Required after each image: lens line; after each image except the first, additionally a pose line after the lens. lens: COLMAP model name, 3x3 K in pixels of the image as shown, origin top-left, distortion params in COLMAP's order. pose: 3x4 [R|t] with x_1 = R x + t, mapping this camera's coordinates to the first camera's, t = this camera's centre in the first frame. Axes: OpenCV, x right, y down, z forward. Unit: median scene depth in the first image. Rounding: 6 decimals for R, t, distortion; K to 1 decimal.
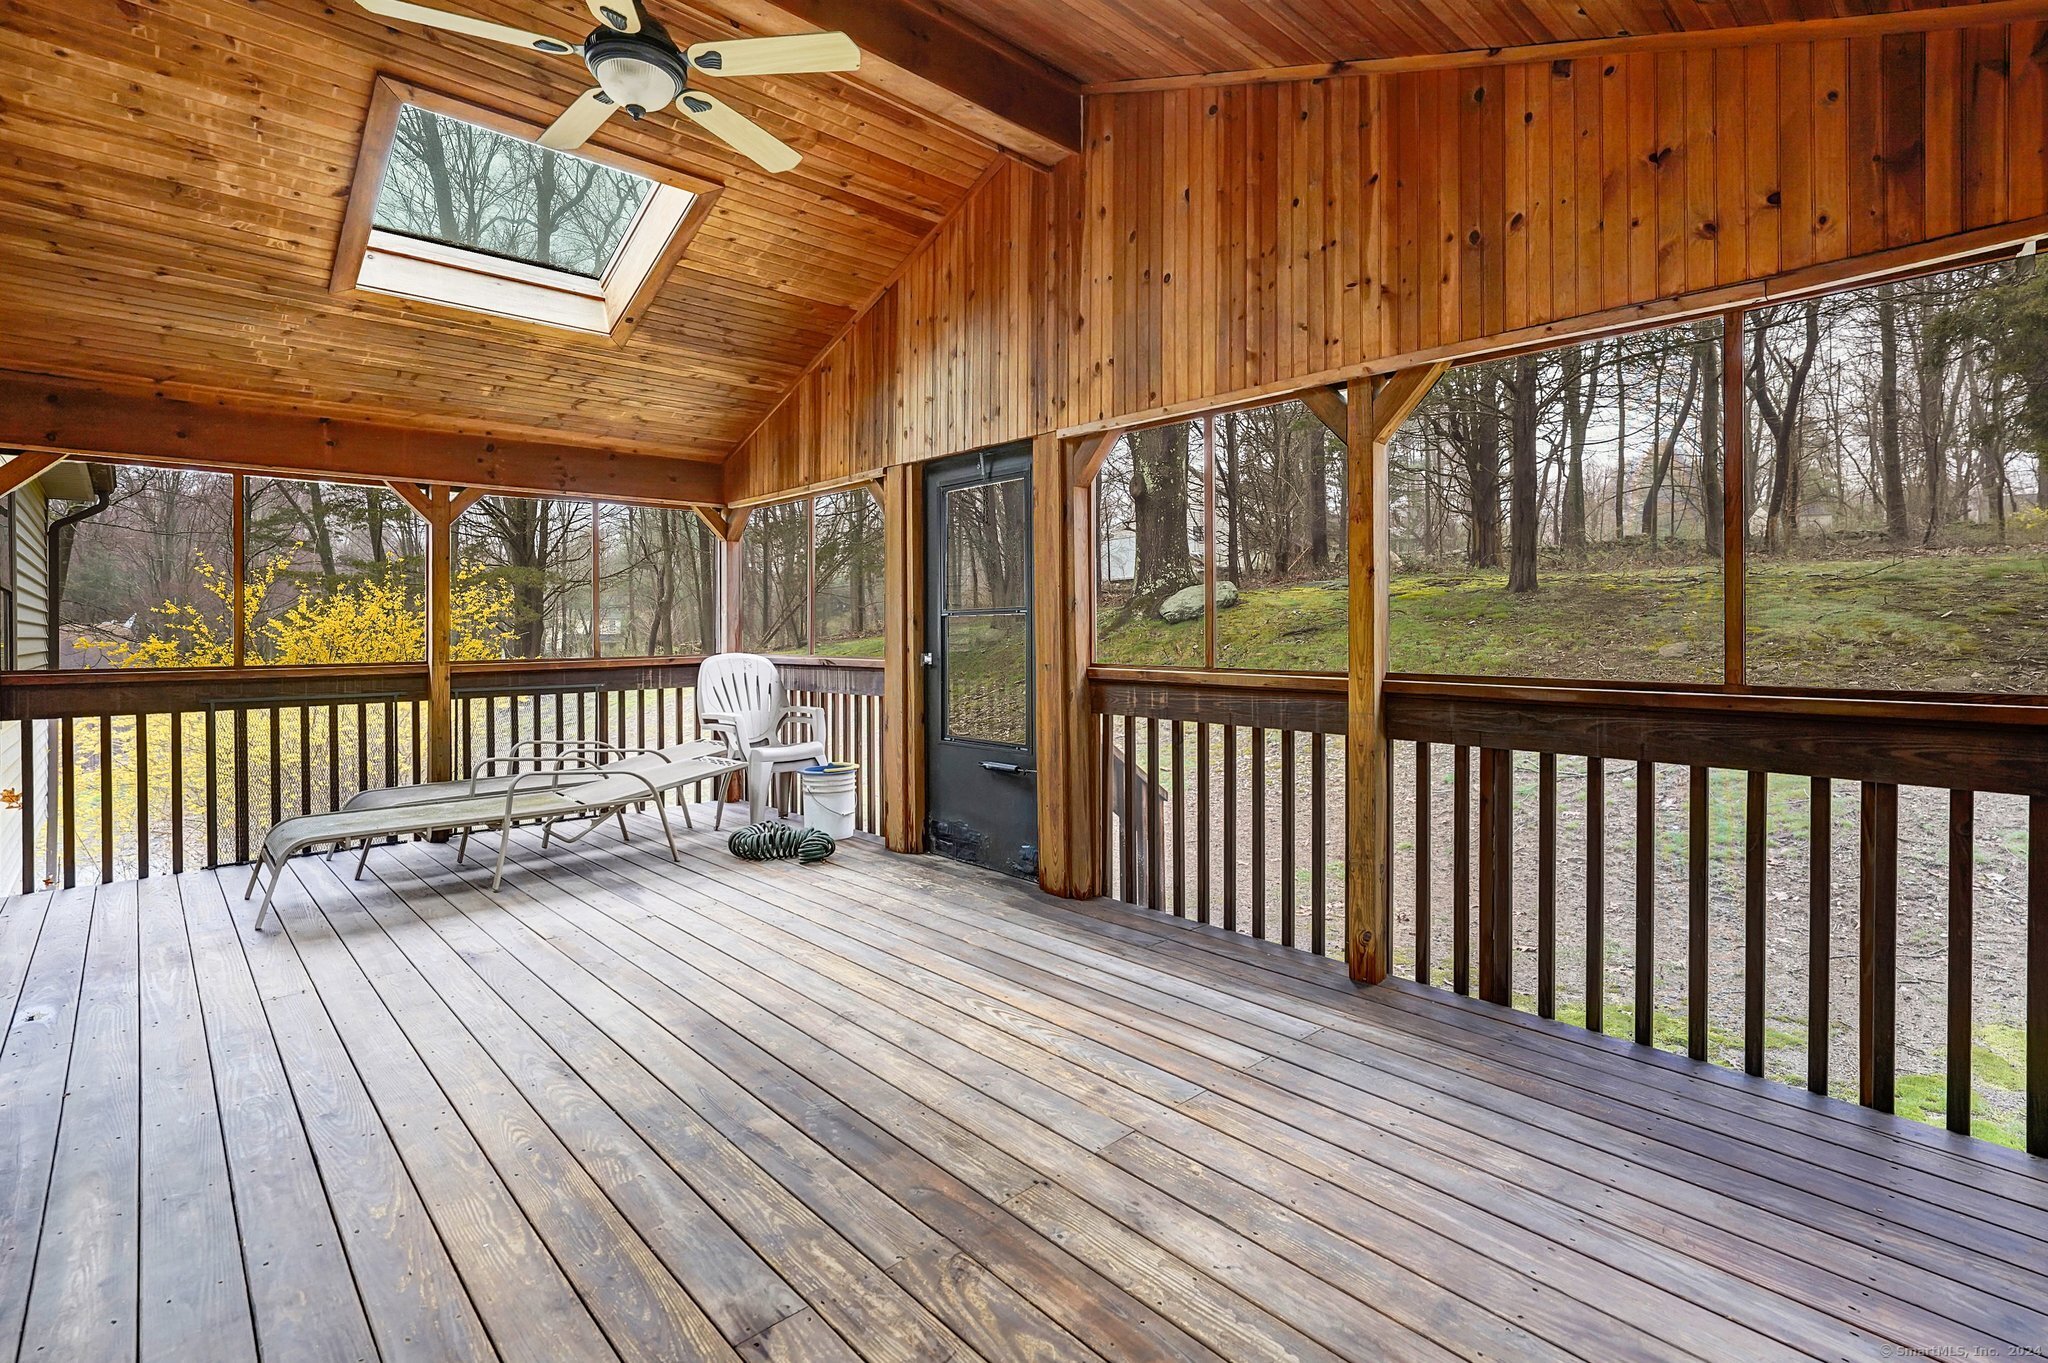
lens RADIAL K [[971.6, 0, 1028.7], [0, 971.6, 618.1], [0, 0, 1]] dist [0.000125, 0.000561]
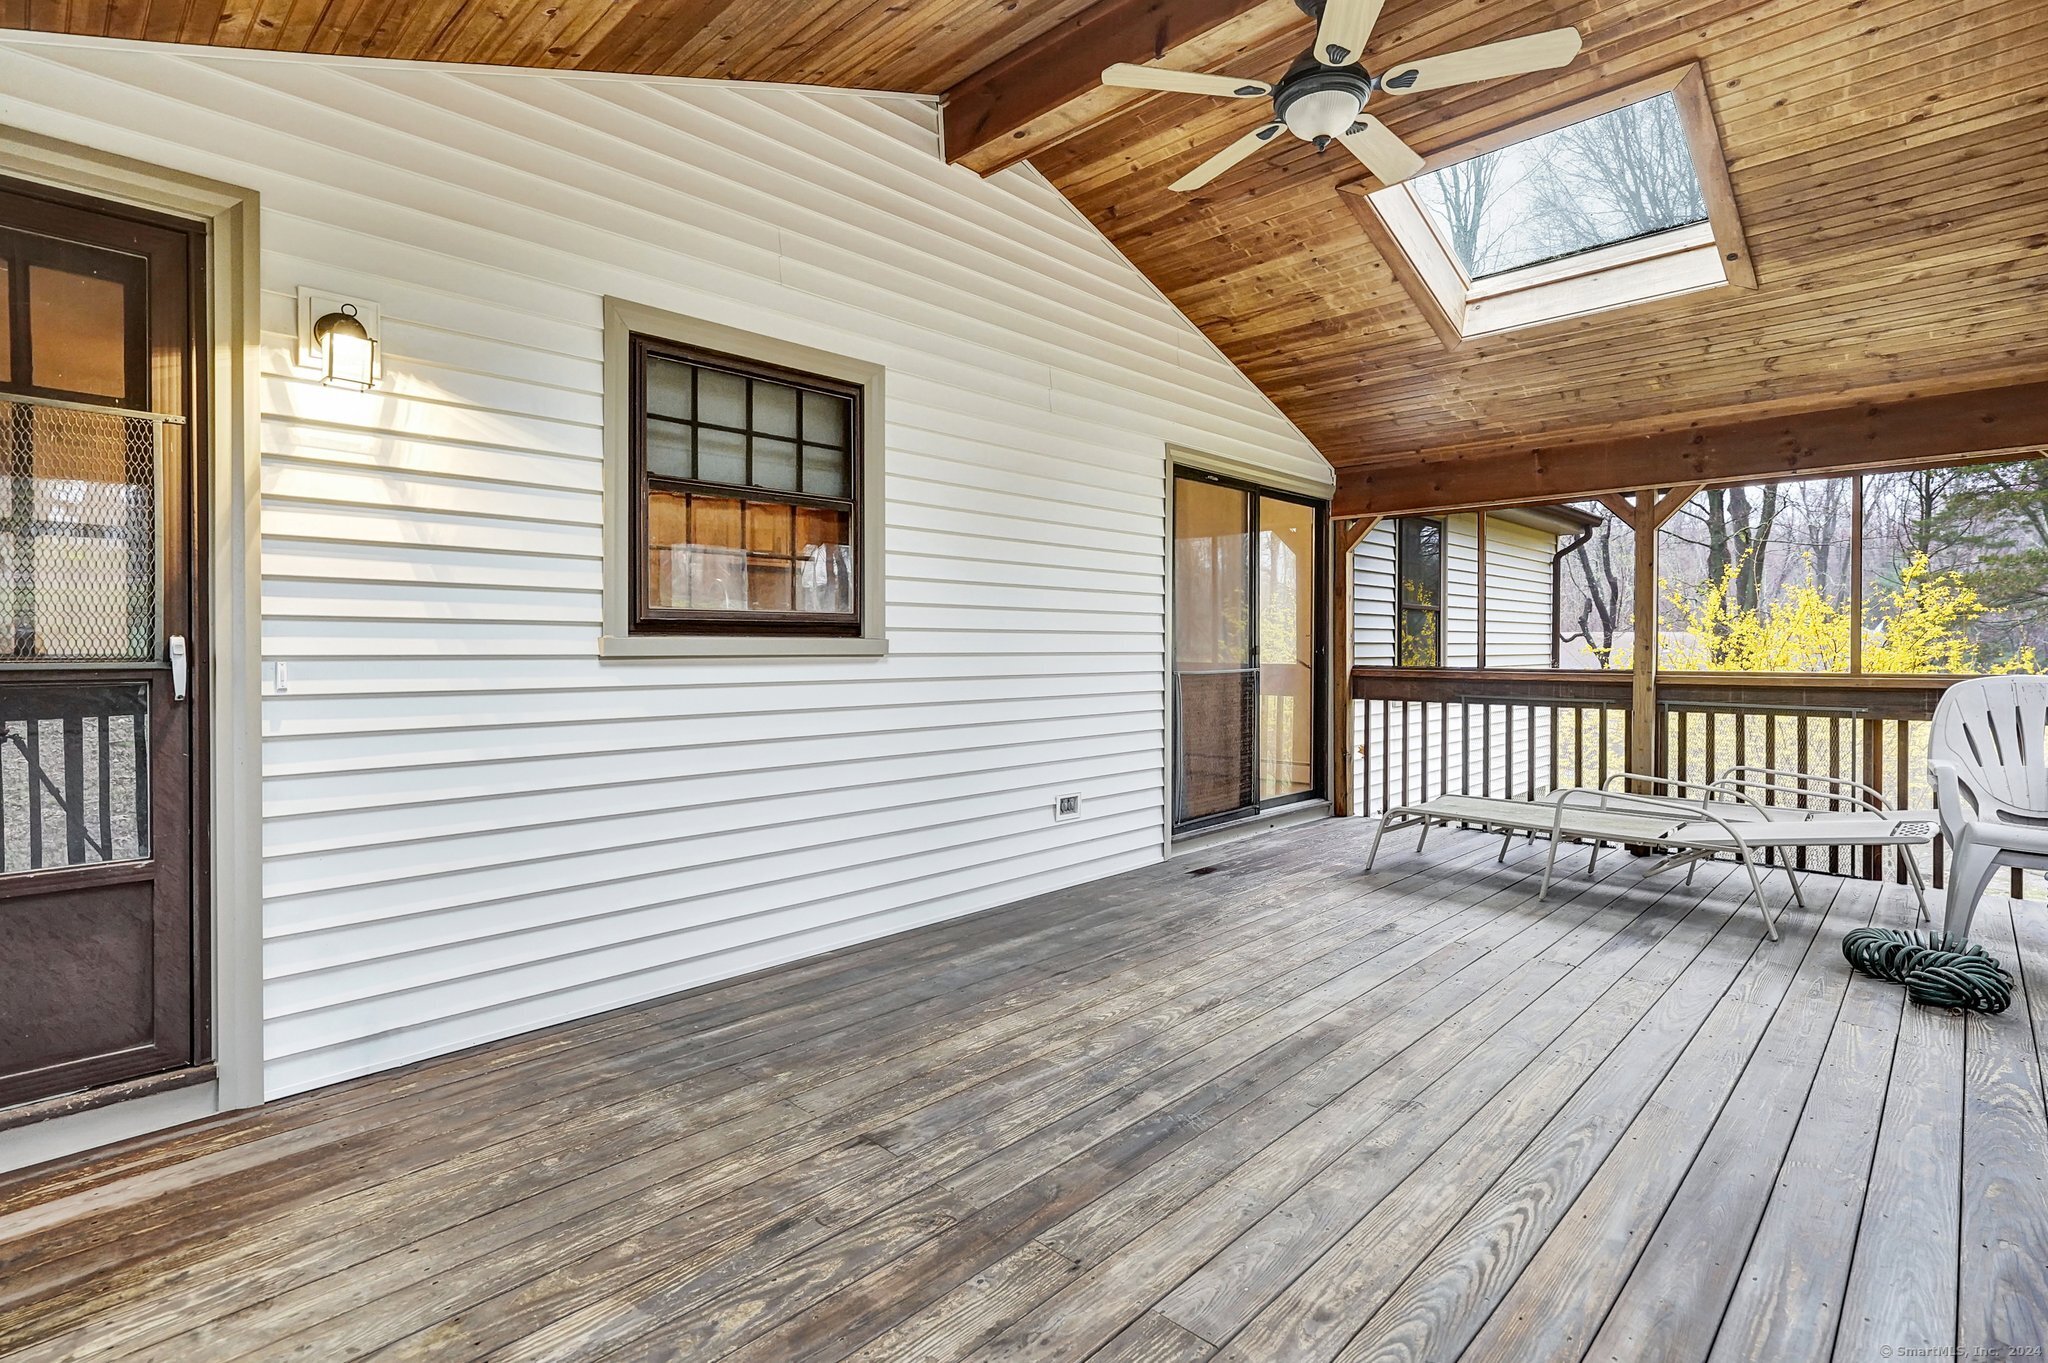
lens RADIAL K [[962.1, 0, 1035.4], [0, 962.1, 636.5], [0, 0, 1]] dist [-0.000906, 0.000624]
pose [[0.053902, -0.002097, -0.998544, 0.539548], [0.013045, 0.999914, -0.001396, 0.005367], [0.998461, -0.012951, 0.053925, 0.561053]]
